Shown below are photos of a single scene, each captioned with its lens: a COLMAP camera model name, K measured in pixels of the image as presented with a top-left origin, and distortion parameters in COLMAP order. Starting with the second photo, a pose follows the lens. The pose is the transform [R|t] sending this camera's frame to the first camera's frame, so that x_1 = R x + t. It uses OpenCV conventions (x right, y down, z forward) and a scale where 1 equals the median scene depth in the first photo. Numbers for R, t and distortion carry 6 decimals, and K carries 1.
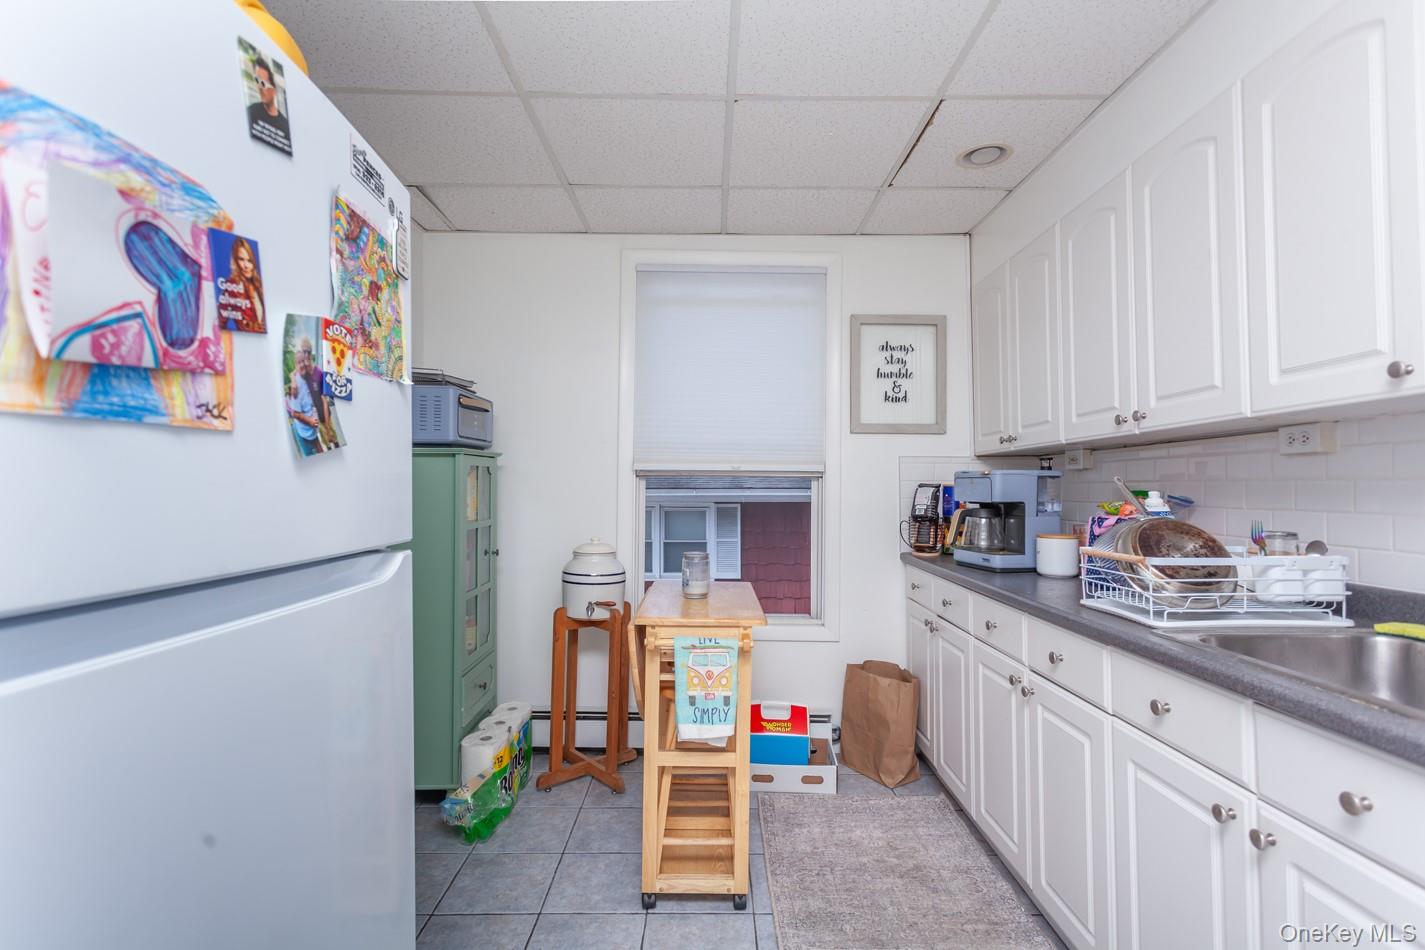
lens RADIAL K [[663.3, 0, 716.4], [0, 663.3, 470.8], [0, 0, 1]] dist [-0.003609, -0.000004]
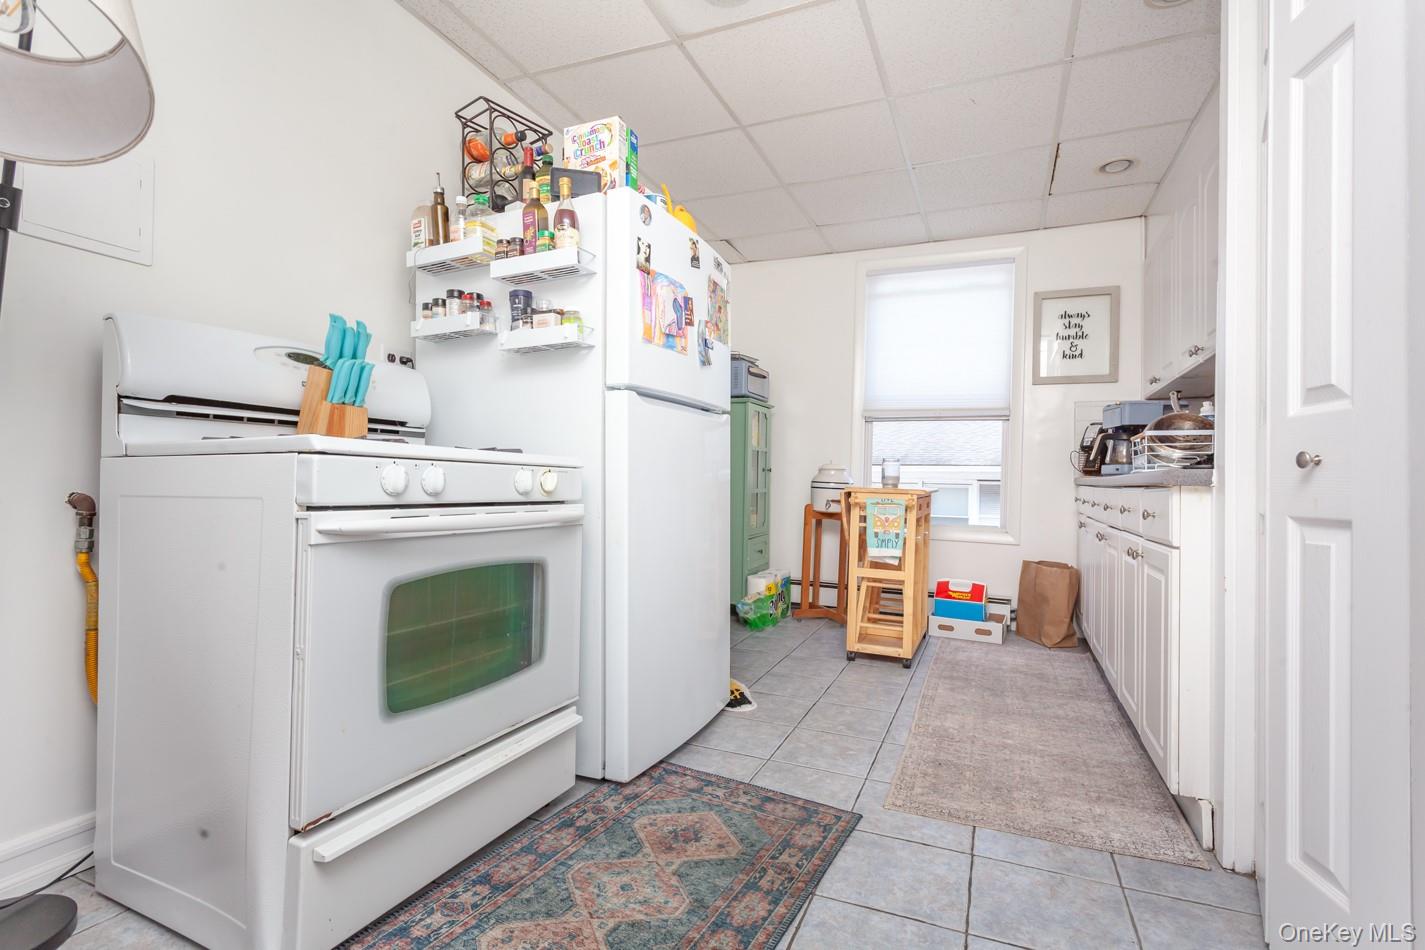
lens RADIAL K [[687.3, 0, 712.5], [0, 687.3, 475.0], [0, 0, 1]] dist [-0.000837, 0.000167]
pose [[0.913124, 0.013377, -0.407463, 0.206976], [-0.010863, 0.999905, 0.008484, 0.130249], [0.407537, -0.003321, 0.913182, -0.539546]]
